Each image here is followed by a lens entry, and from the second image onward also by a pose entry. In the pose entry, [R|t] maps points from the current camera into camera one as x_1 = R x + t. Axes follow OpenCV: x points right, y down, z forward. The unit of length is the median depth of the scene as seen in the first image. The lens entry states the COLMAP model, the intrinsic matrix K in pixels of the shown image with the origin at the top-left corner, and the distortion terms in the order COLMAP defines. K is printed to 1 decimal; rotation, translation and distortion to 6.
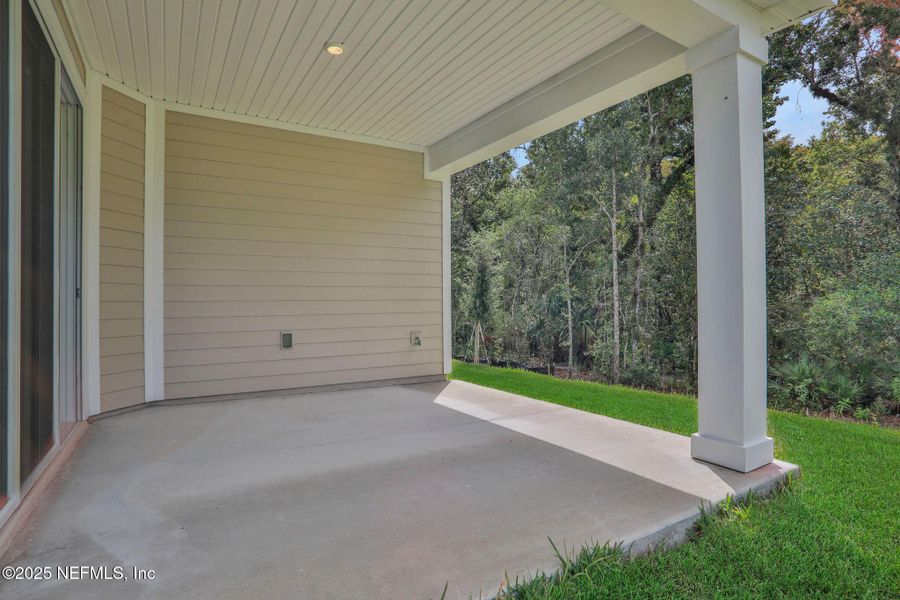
lens RADIAL K [[468.6, 0, 446.0], [0, 468.6, 298.2], [0, 0, 1]] dist [-0.042514, 0.001032]
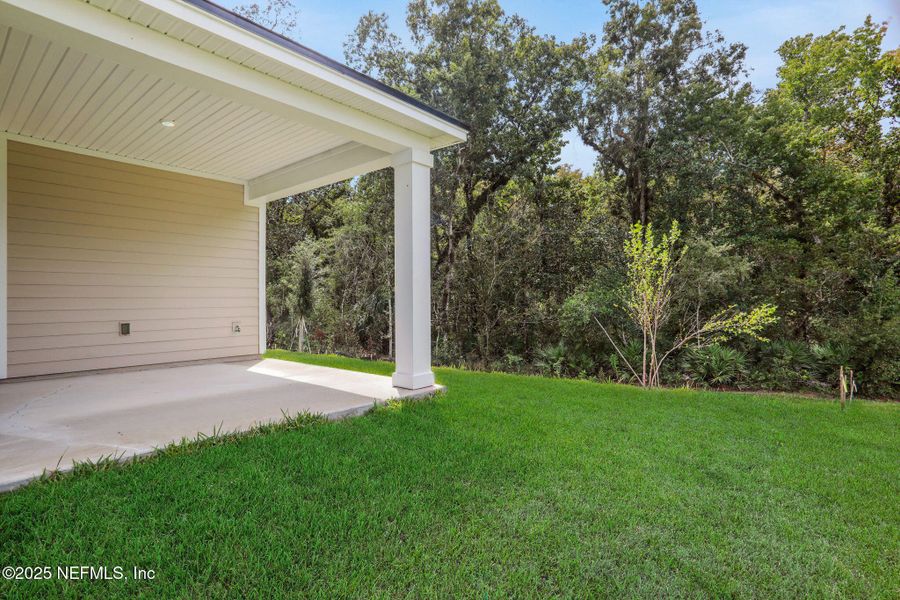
lens RADIAL K [[452.3, 0, 448.6], [0, 452.3, 301.6], [0, 0, 1]] dist [-0.023872, 0.001563]
pose [[0.946011, 0.001073, 0.324132, 0.048082], [-0.003878, 0.999960, 0.008010, 0.000595], [-0.324110, -0.008834, 0.945978, -0.208630]]
